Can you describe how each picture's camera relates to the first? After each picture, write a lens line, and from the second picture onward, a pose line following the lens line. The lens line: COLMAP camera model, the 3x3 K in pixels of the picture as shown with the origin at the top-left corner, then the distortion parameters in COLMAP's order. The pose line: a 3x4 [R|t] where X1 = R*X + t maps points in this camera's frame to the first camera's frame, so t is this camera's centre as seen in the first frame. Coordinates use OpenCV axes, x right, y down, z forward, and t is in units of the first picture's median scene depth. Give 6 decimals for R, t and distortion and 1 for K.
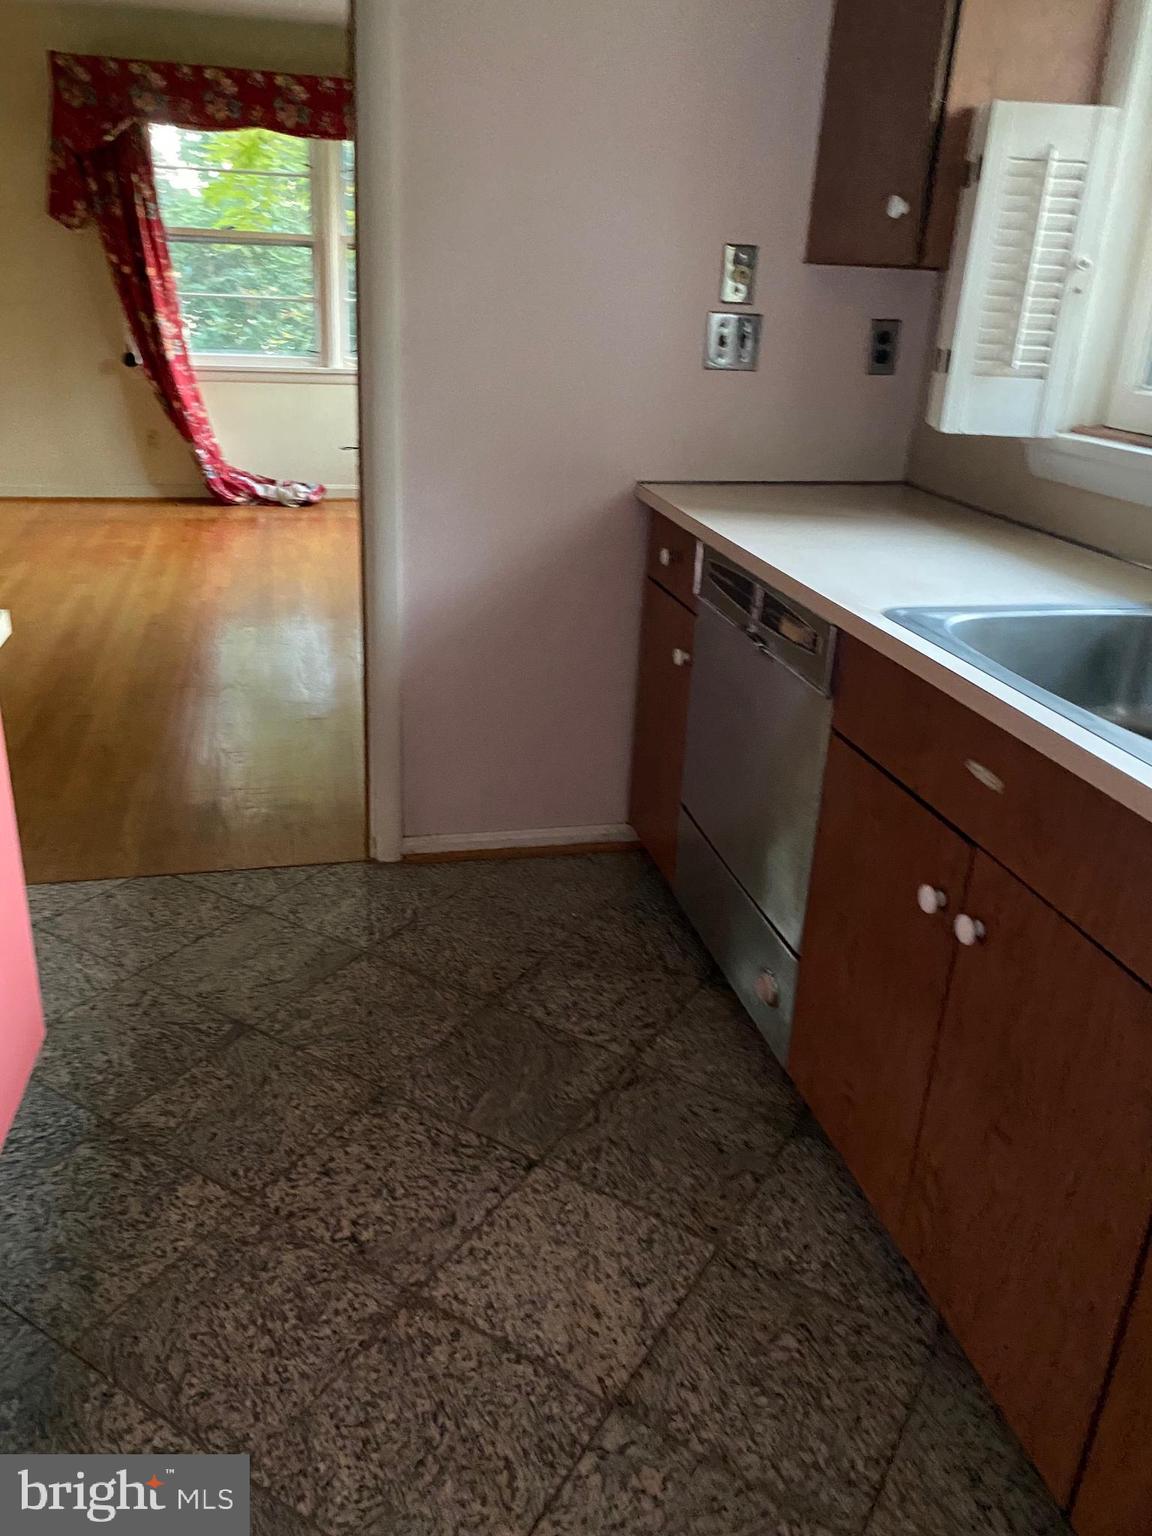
lens RADIAL K [[1161.9, 0, 576.0], [0, 1161.9, 768.0], [0, 0, 1]] dist [0.001184, 0.001501]
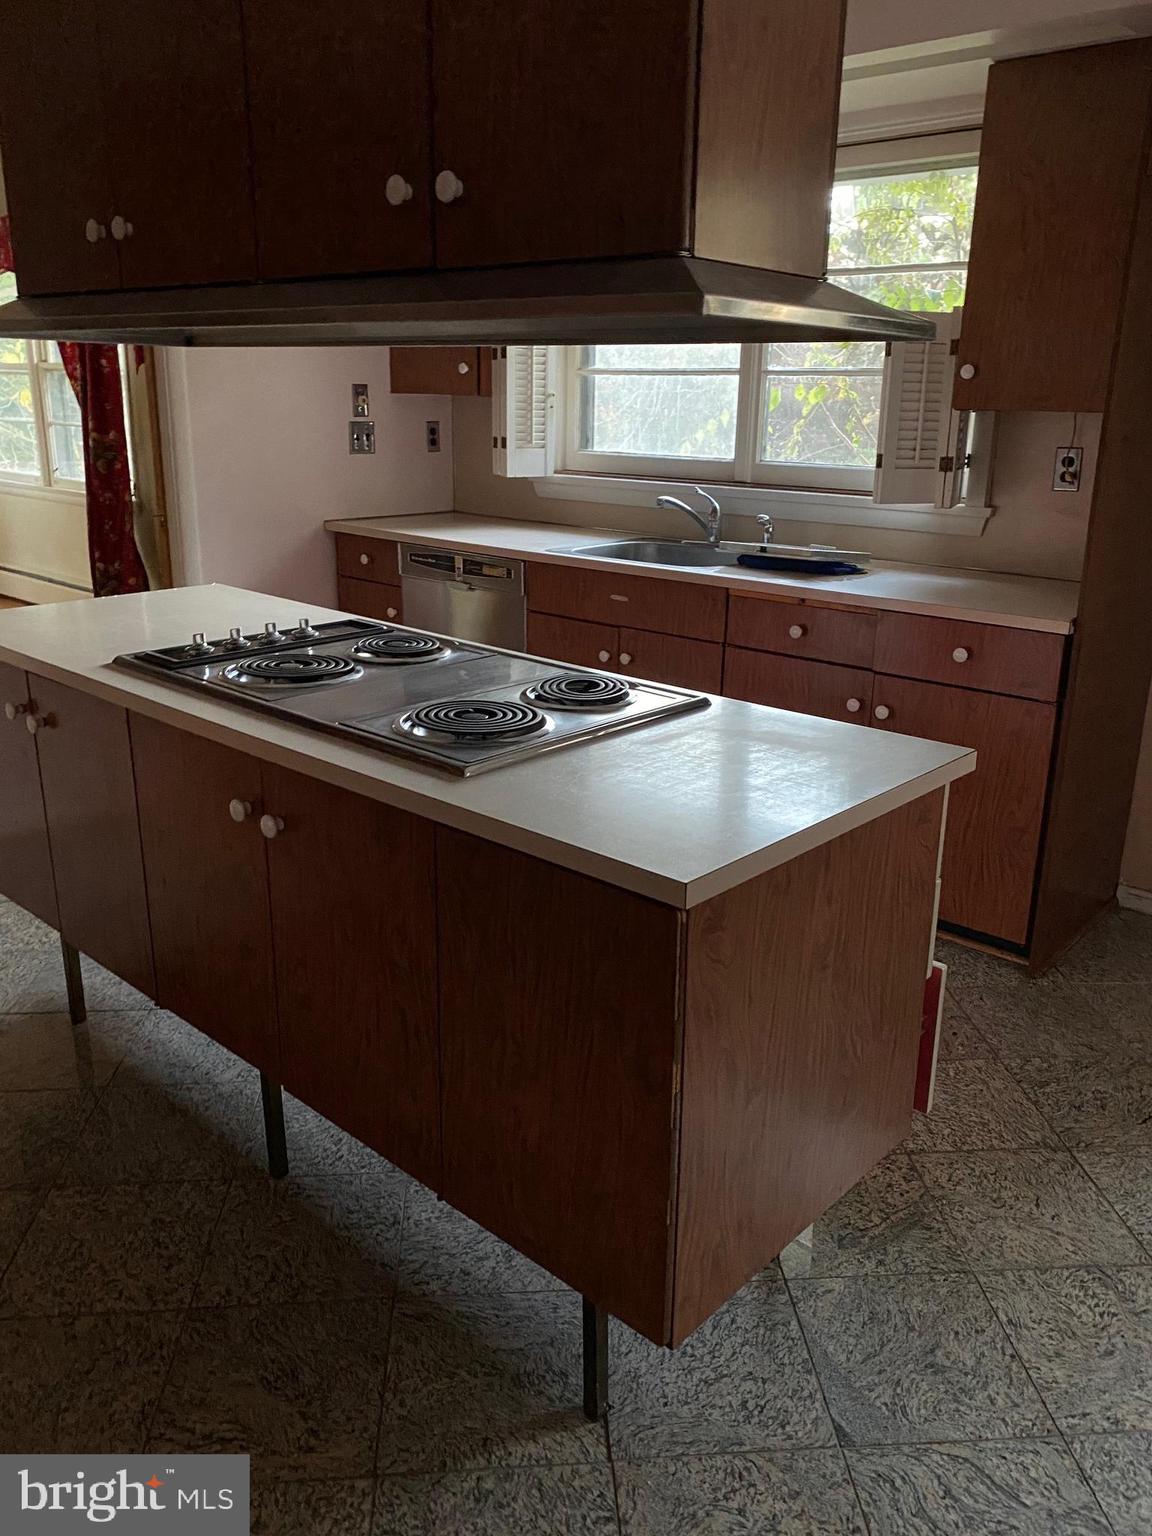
lens RADIAL K [[1150.5, 0, 583.9], [0, 1150.5, 736.6], [0, 0, 1]] dist [0.001955, -0.002045]
pose [[0.805867, -0.194394, 0.559275, -0.748652], [0.241008, 0.970472, -0.009953, 0.191921], [-0.540826, 0.142811, 0.828922, -0.632003]]
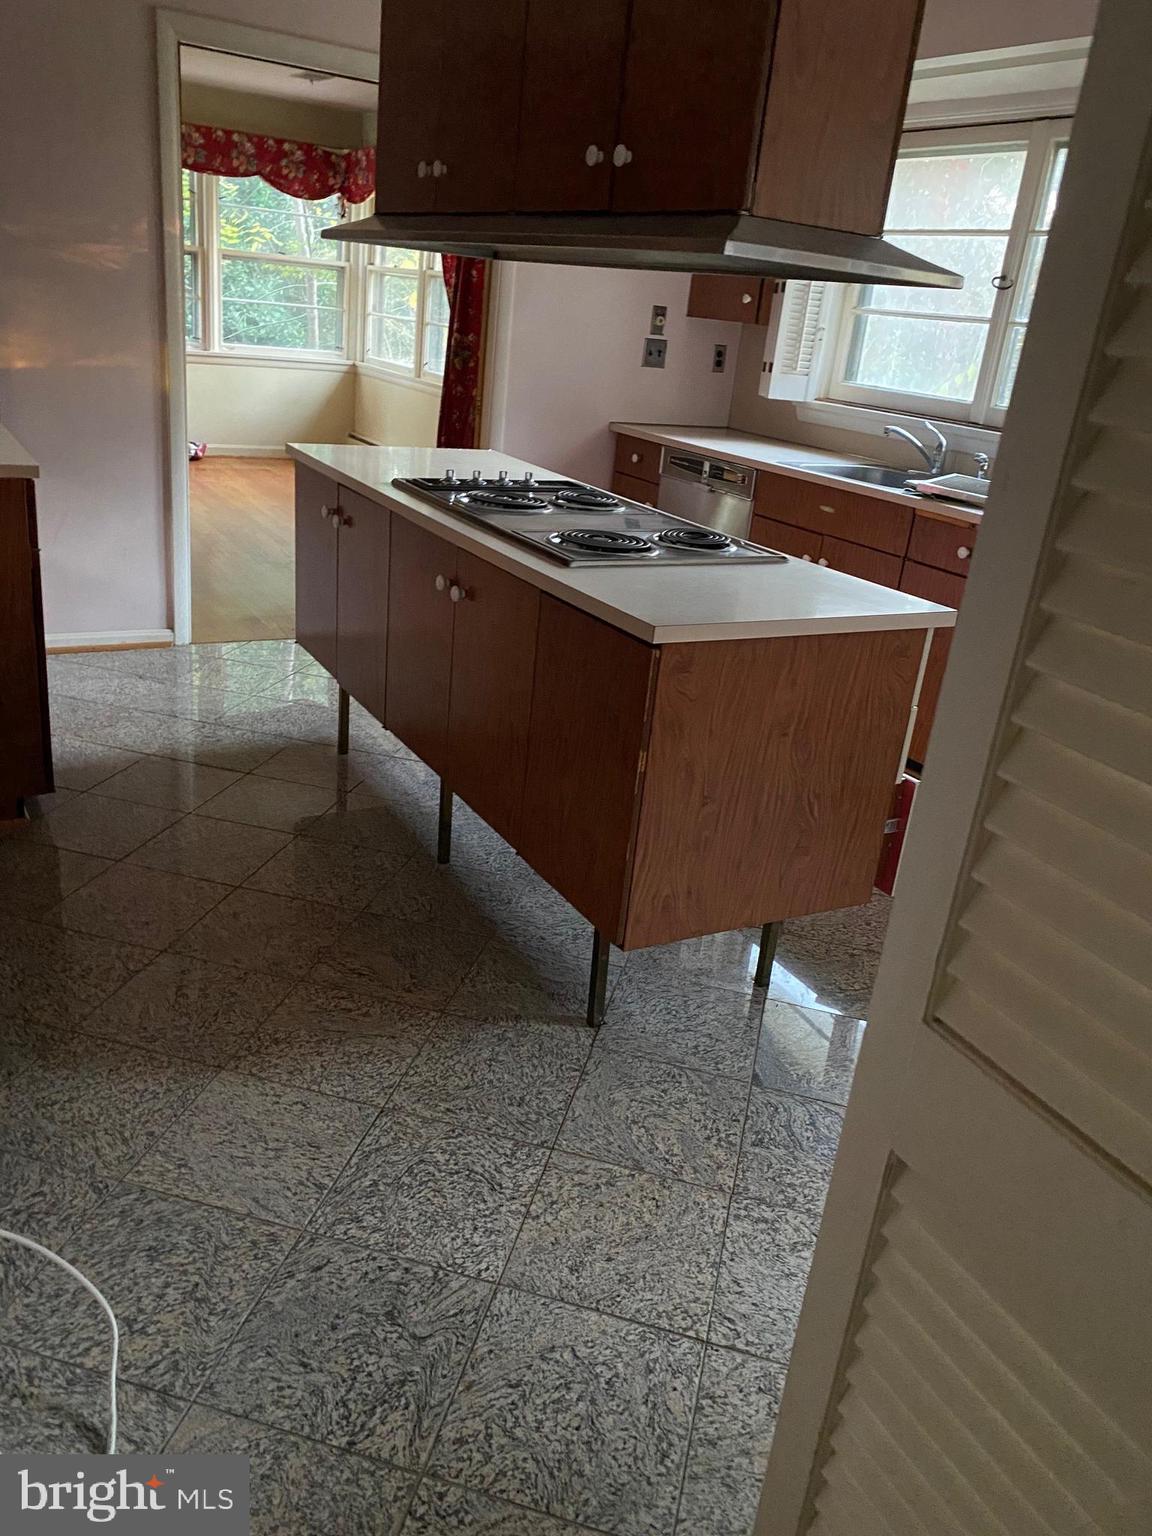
lens RADIAL K [[1161.9, 0, 576.0], [0, 1161.9, 768.0], [0, 0, 1]] dist [0.001184, 0.001501]
pose [[0.953530, -0.064309, 0.294356, -0.733754], [0.062798, 0.997920, 0.014591, 0.363402], [-0.294682, 0.004572, 0.955585, -1.022859]]
